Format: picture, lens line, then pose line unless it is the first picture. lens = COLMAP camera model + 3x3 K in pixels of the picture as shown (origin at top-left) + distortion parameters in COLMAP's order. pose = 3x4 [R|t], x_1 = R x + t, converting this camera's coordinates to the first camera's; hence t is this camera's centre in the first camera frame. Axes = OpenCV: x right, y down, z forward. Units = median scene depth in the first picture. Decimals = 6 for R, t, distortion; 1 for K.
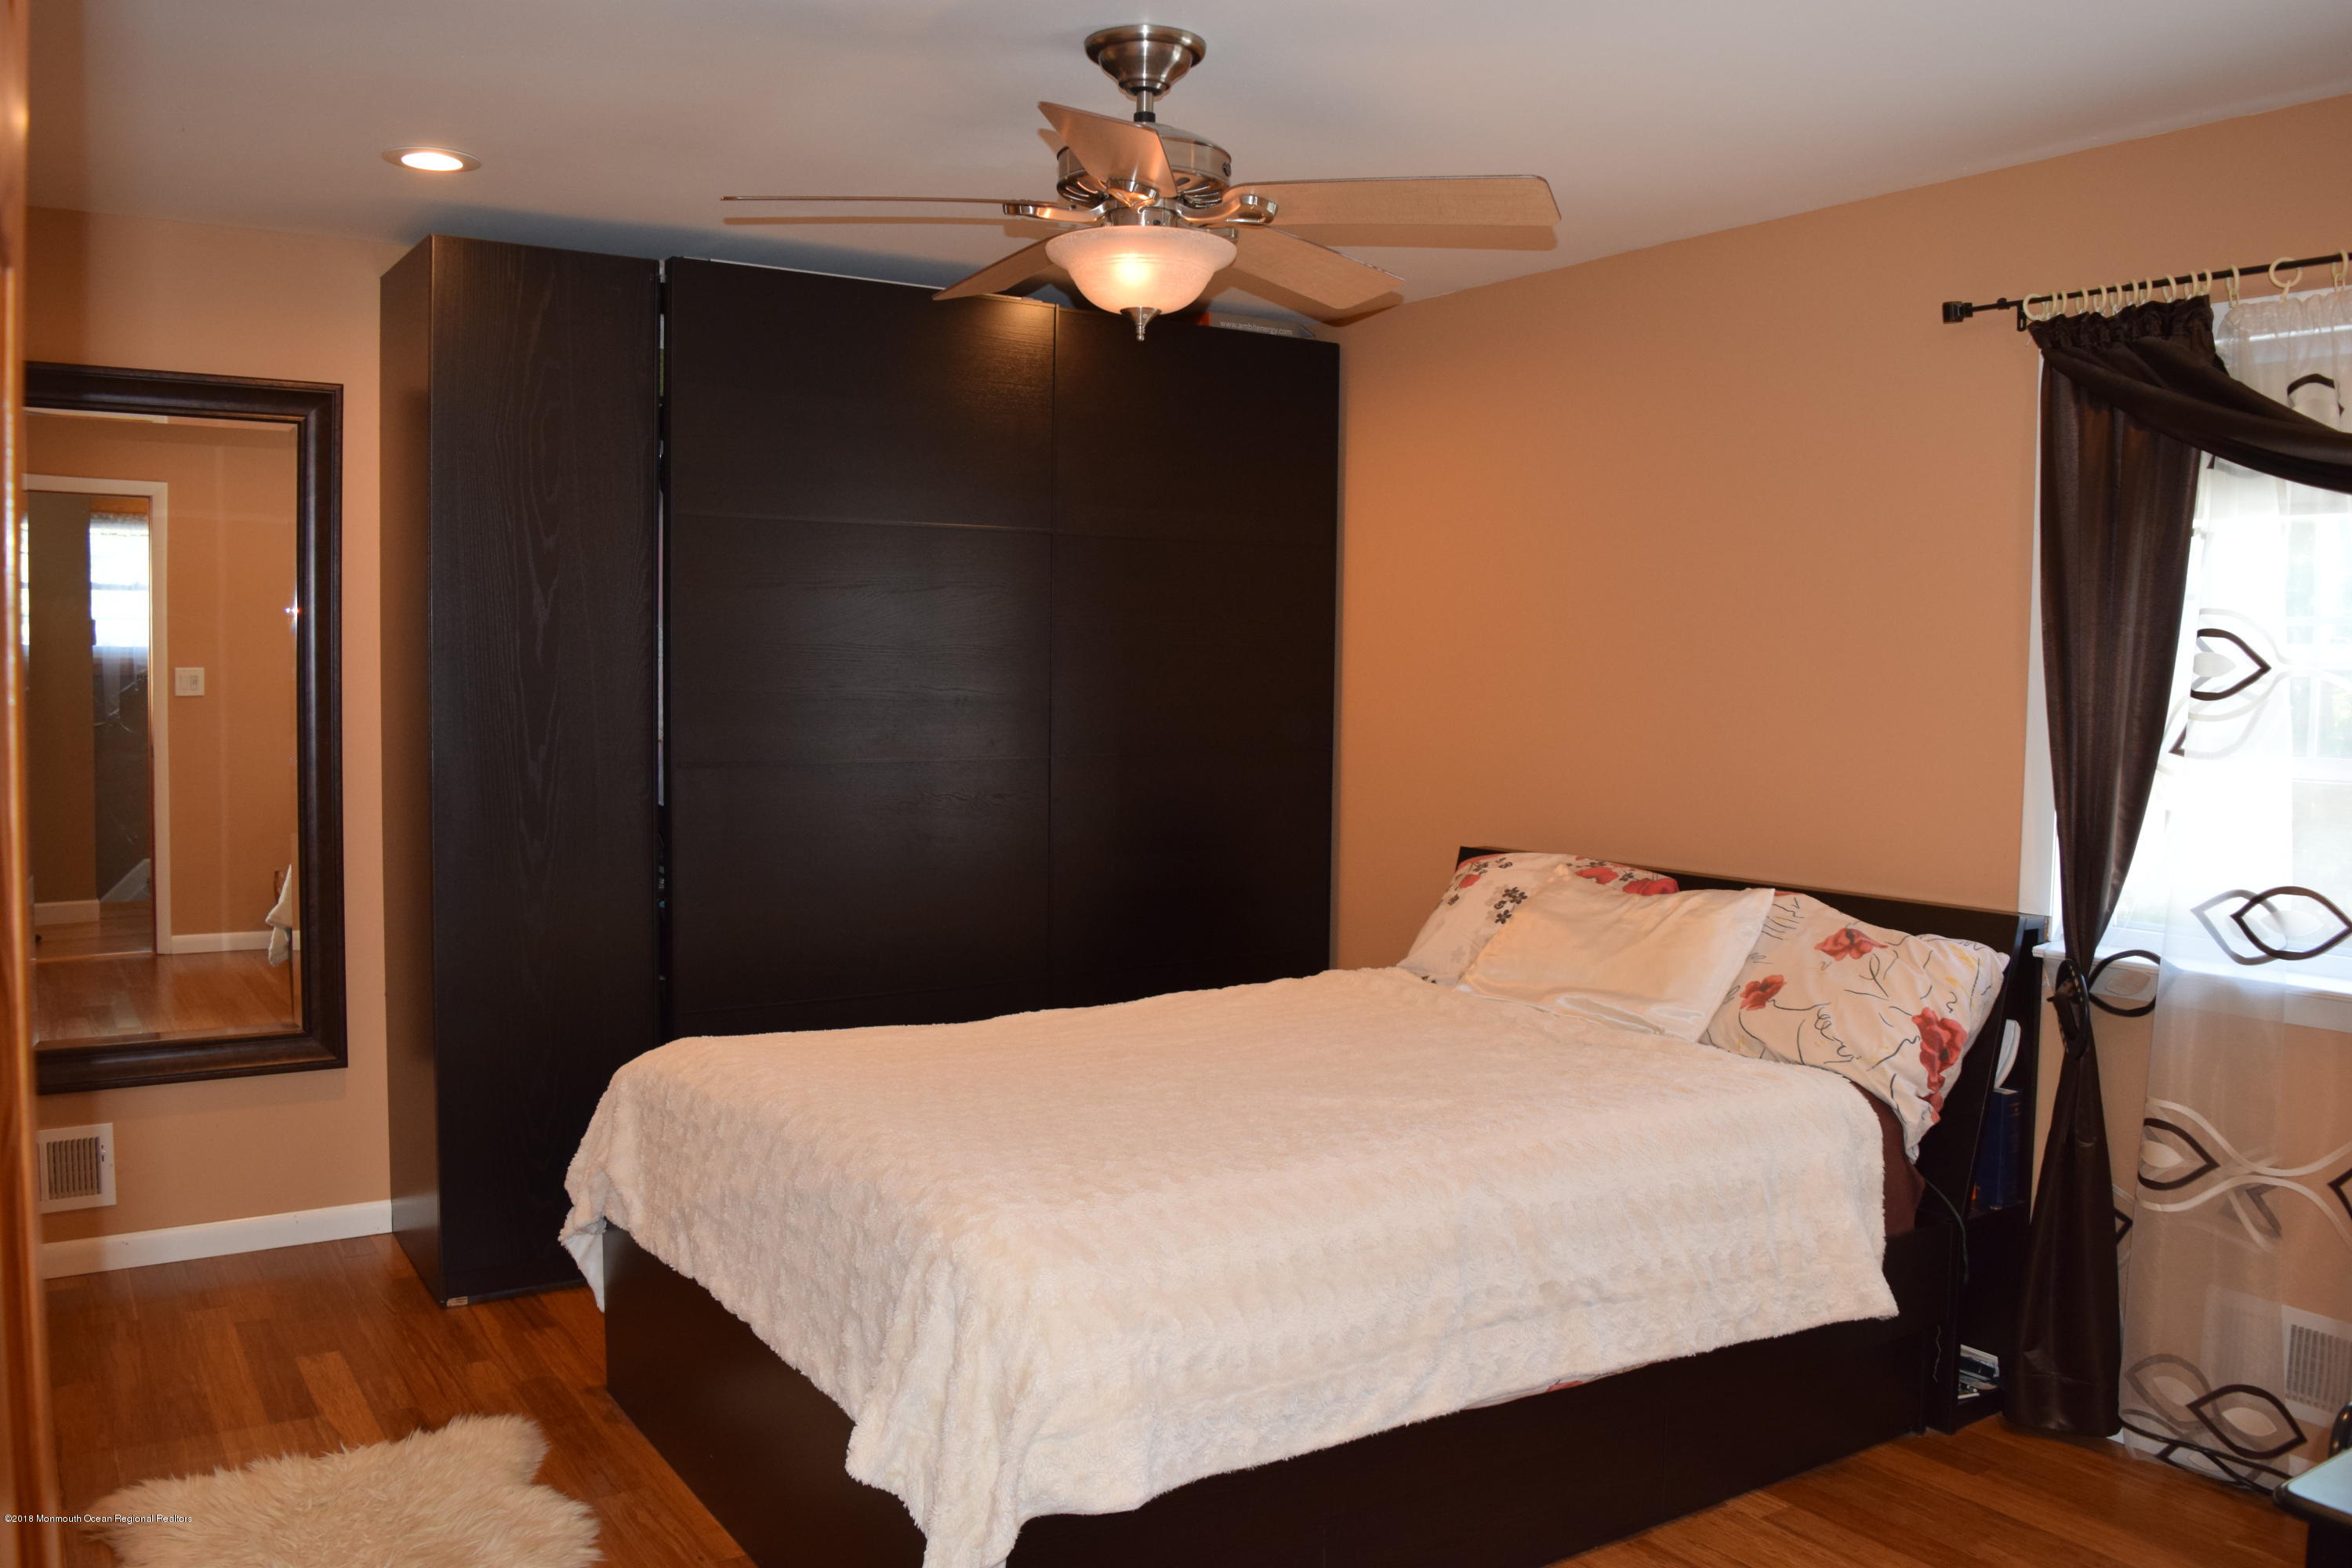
lens RADIAL K [[1860.1, 0, 1177.8], [0, 1860.1, 783.8], [0, 0, 1]] dist [-0.093177, 0.021493]
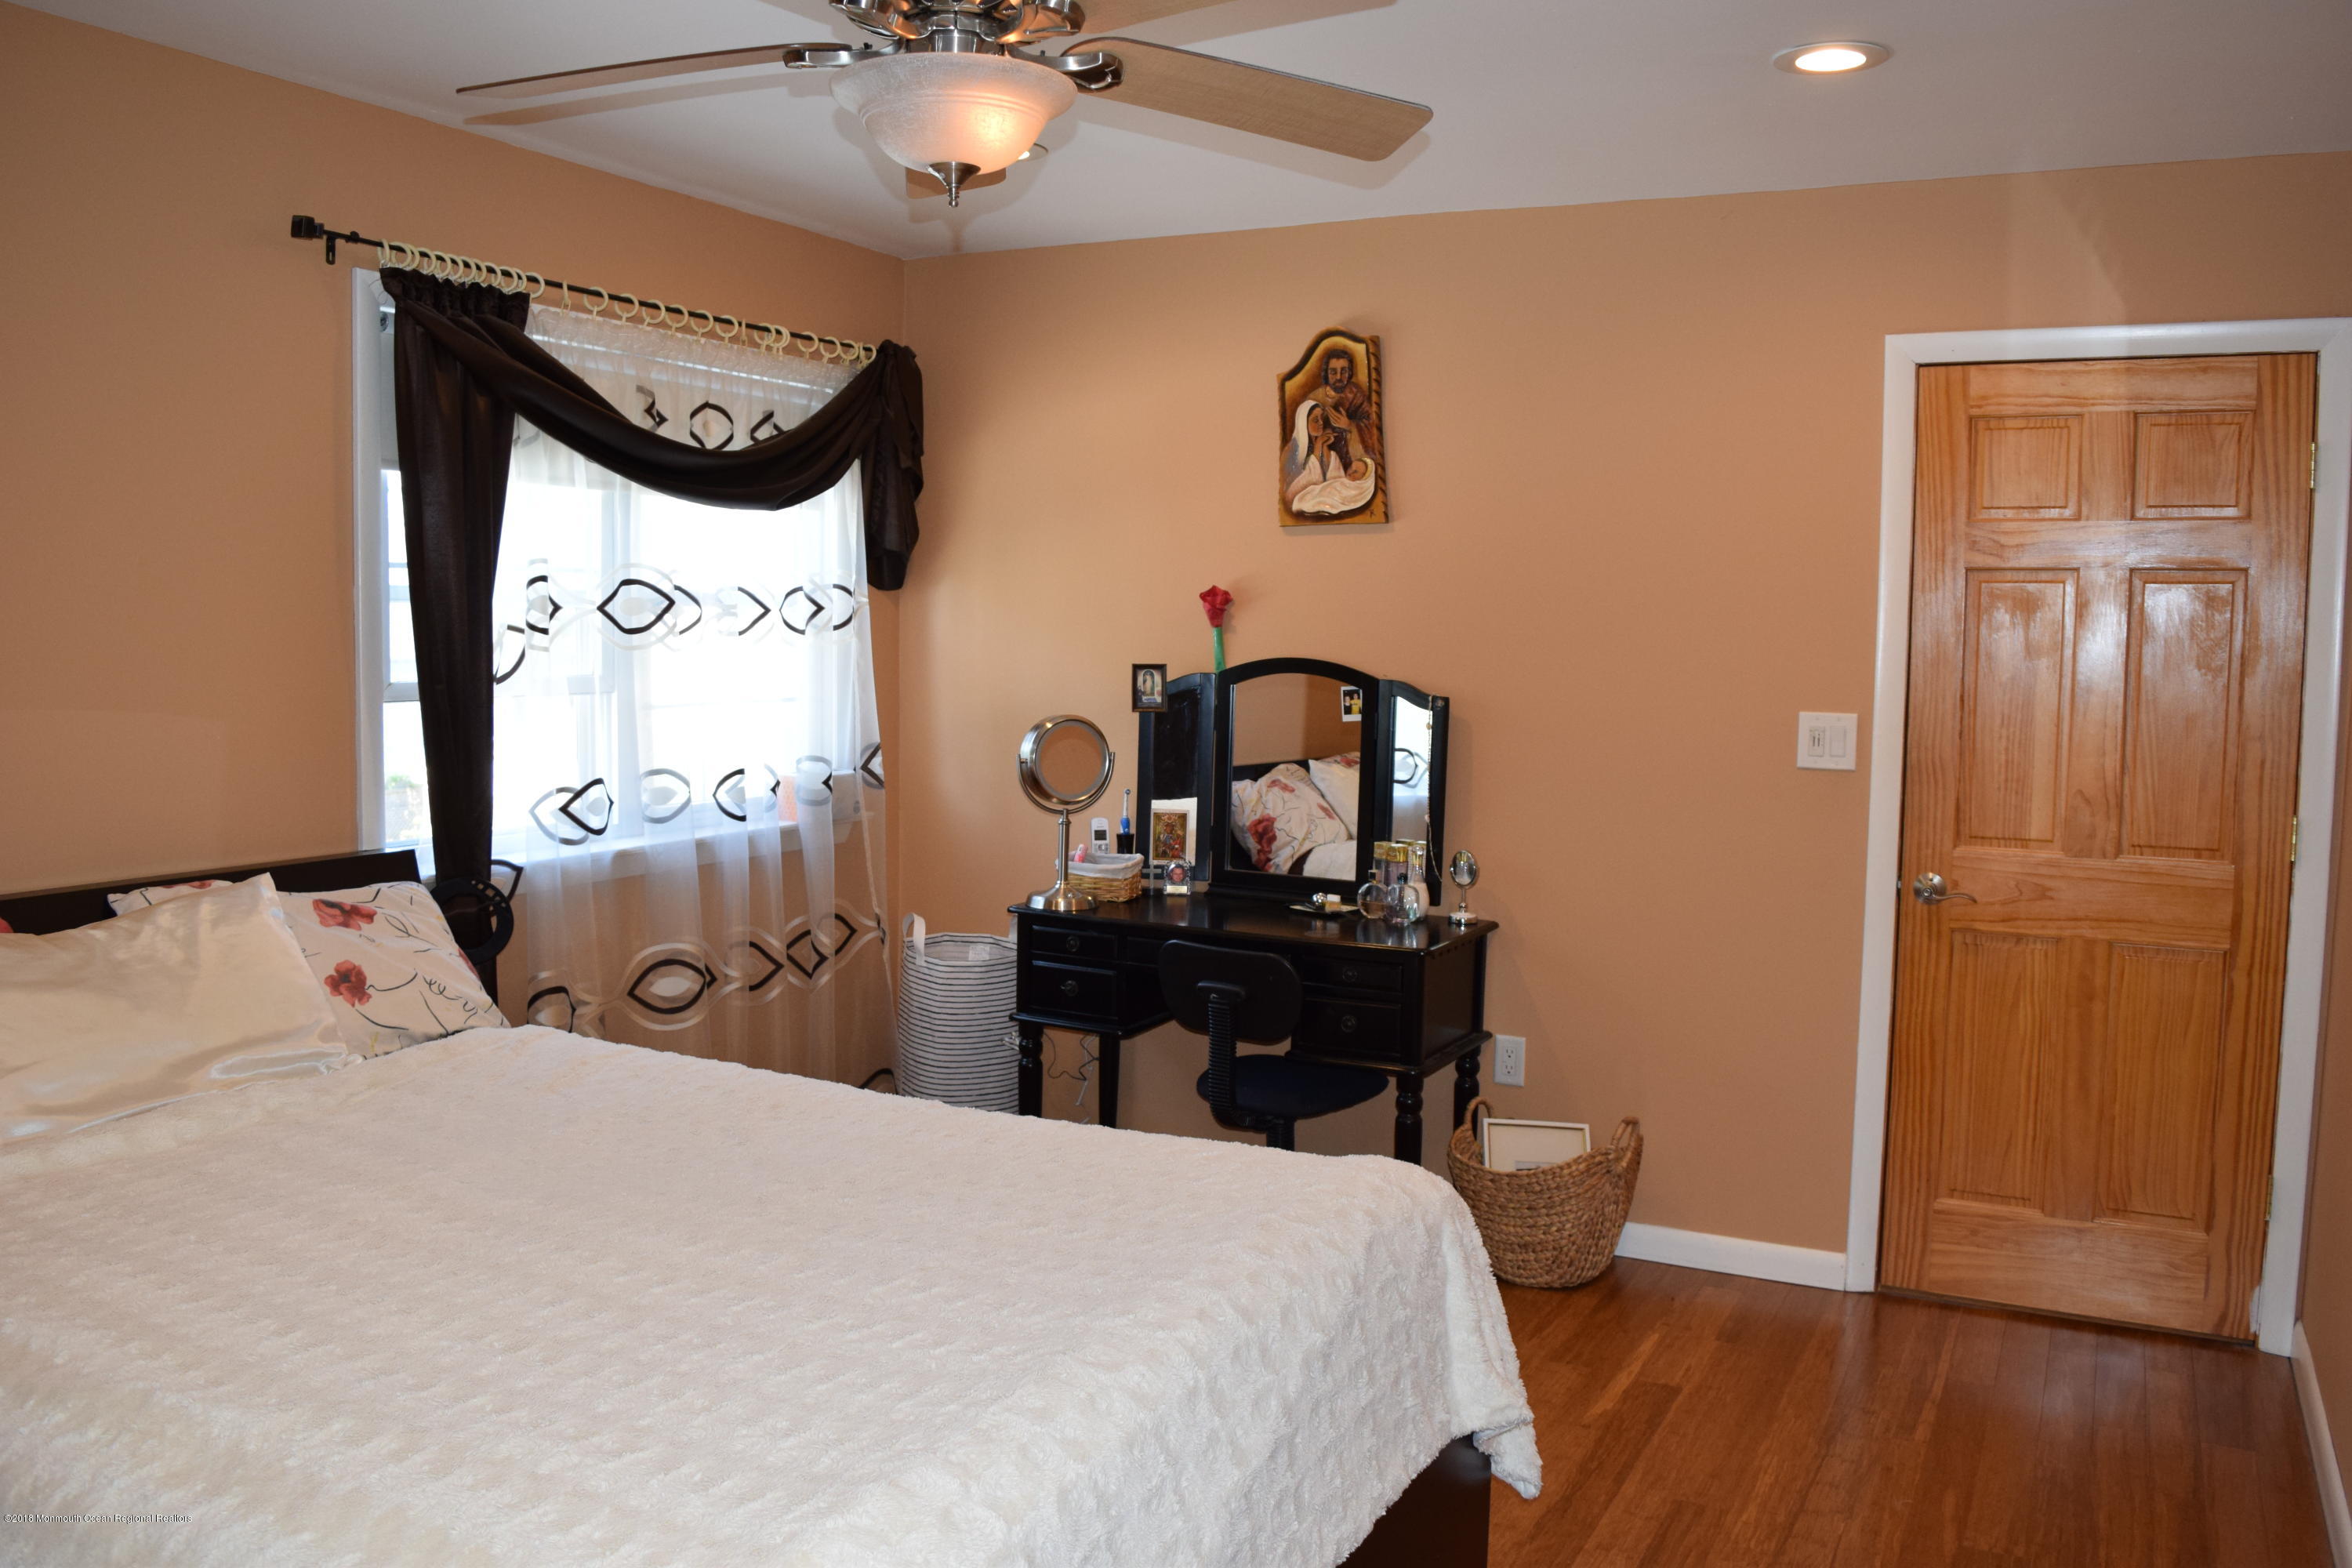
lens RADIAL K [[1860.1, 0, 1179.3], [0, 1860.1, 777.3], [0, 0, 1]] dist [-0.093177, 0.021493]
pose [[-0.488922, -0.085927, 0.868085, -0.716635], [0.039730, 0.991911, 0.120560, -0.083958], [-0.871422, 0.093433, -0.481553, 1.240142]]
